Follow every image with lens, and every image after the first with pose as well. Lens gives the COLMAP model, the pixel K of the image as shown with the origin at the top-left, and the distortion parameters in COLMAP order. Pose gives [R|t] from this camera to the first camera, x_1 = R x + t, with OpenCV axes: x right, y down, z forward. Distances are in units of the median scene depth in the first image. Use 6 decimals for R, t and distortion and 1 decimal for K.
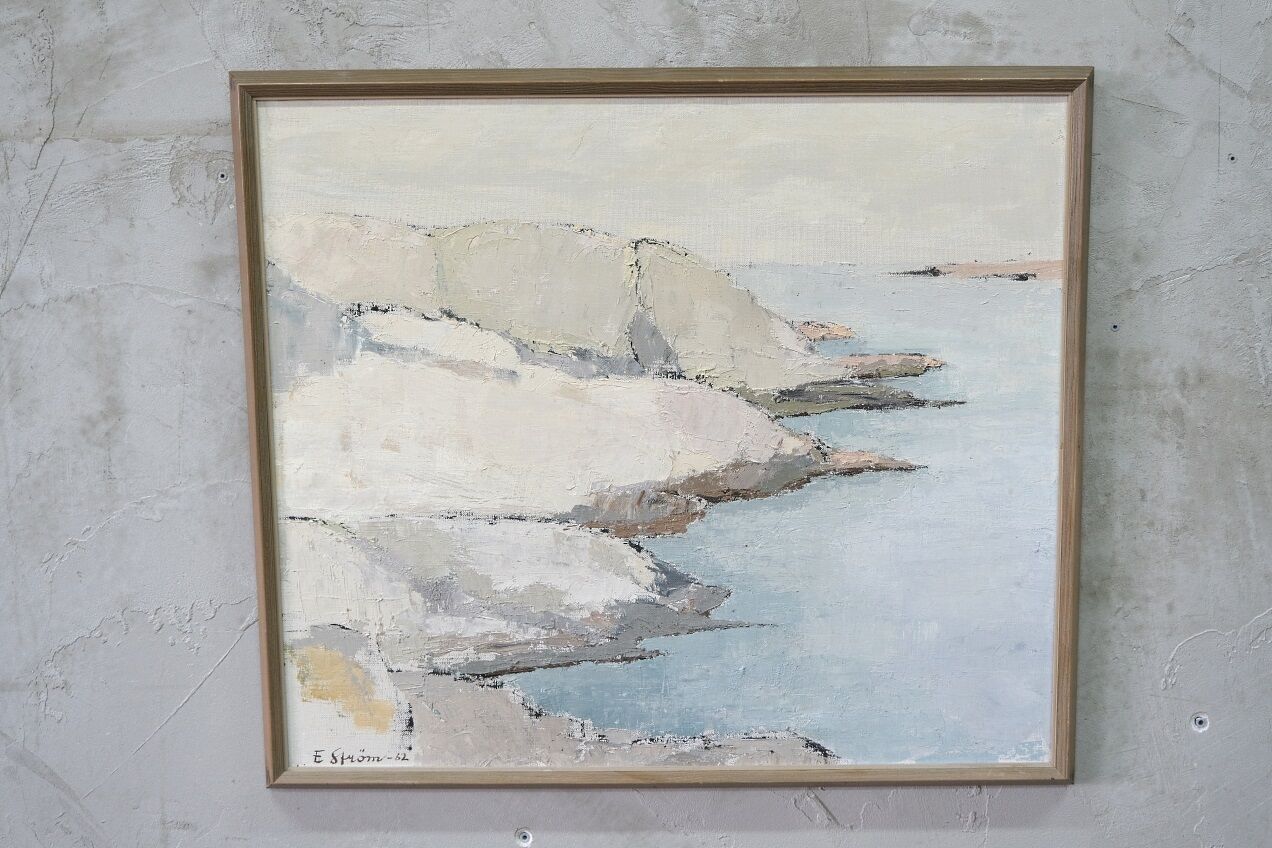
lens RADIAL K [[1535.0, 0, 638.7], [0, 1535.0, 418.8], [0, 0, 1]] dist [-0.000417, 0.000000]
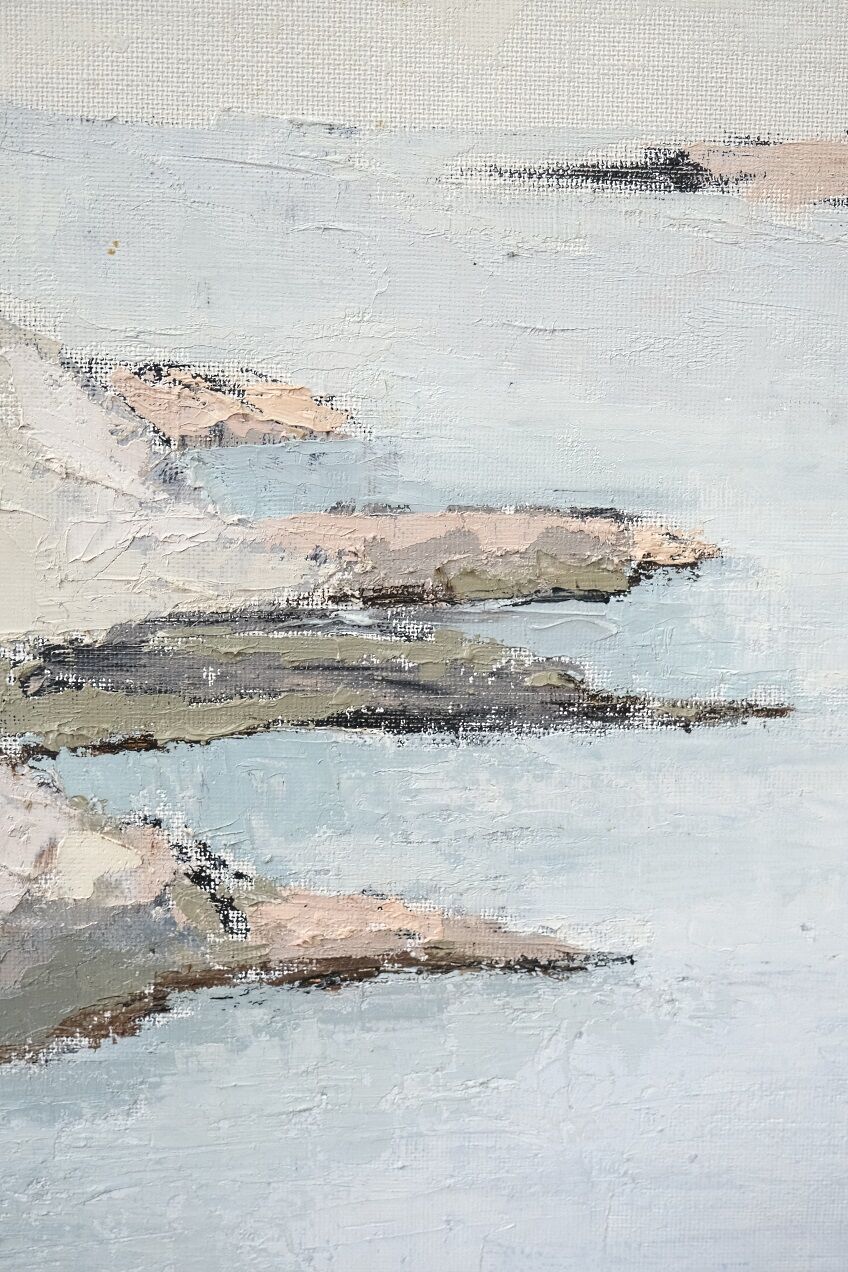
lens RADIAL K [[1756.8, 0, 413.2], [0, 1756.8, 637.9], [0, 0, 1]] dist [-0.012550, 0.000000]
pose [[0.998778, 0.025211, 0.042501, 0.137858], [-0.025749, 0.999594, 0.012165, -0.024269], [-0.042177, -0.013245, 0.999022, 0.710864]]
